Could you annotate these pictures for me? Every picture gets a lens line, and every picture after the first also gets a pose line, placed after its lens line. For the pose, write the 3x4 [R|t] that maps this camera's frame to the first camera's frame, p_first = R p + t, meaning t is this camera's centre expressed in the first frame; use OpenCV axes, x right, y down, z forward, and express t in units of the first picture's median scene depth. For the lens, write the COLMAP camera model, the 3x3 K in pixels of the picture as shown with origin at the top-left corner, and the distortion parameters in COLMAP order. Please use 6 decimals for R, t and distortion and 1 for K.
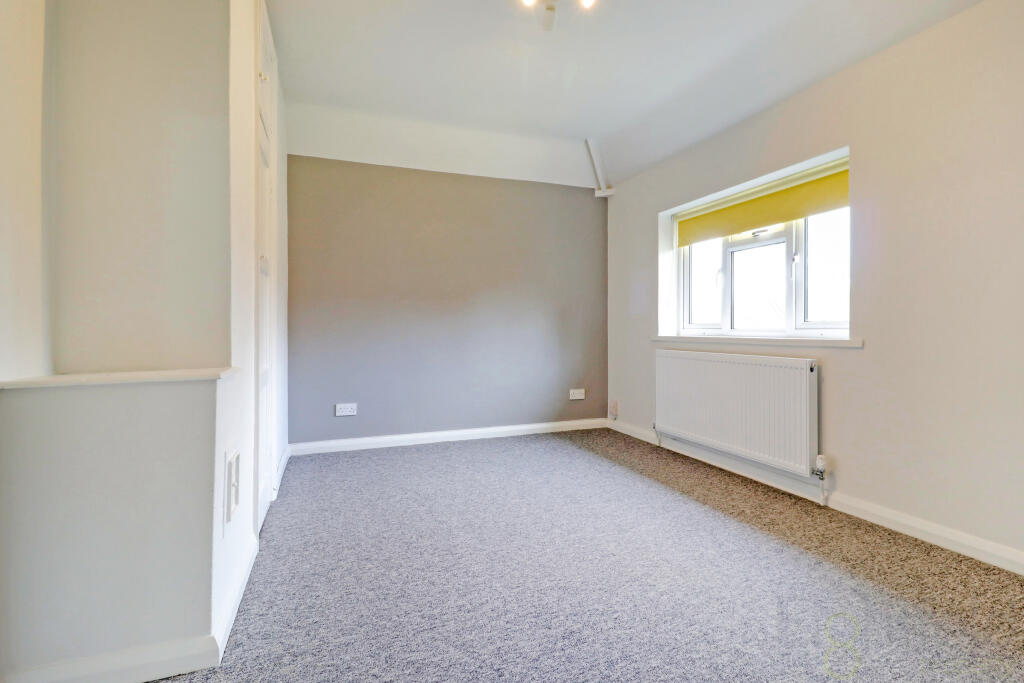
lens RADIAL K [[472.8, 0, 510.3], [0, 472.8, 328.1], [0, 0, 1]] dist [0.015582, -0.014127]
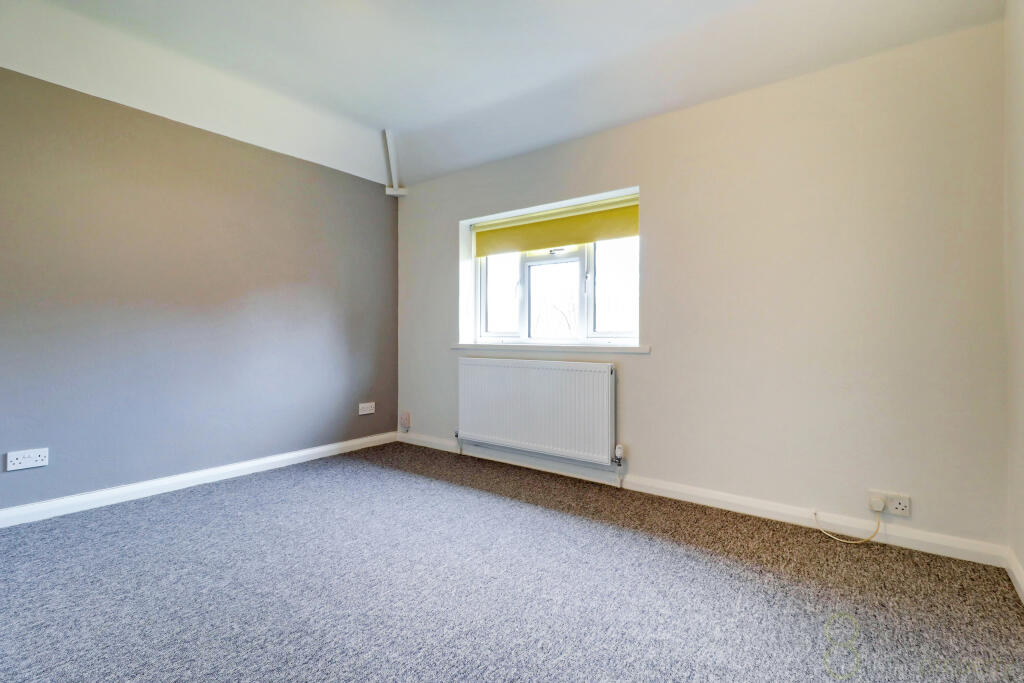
lens RADIAL K [[475.4, 0, 515.5], [0, 475.4, 336.4], [0, 0, 1]] dist [0.020669, -0.014434]
pose [[0.848626, 0.005084, 0.528968, -0.153330], [-0.005850, 0.999983, -0.000225, 0.000401], [-0.528960, -0.002904, 0.848642, 0.110930]]
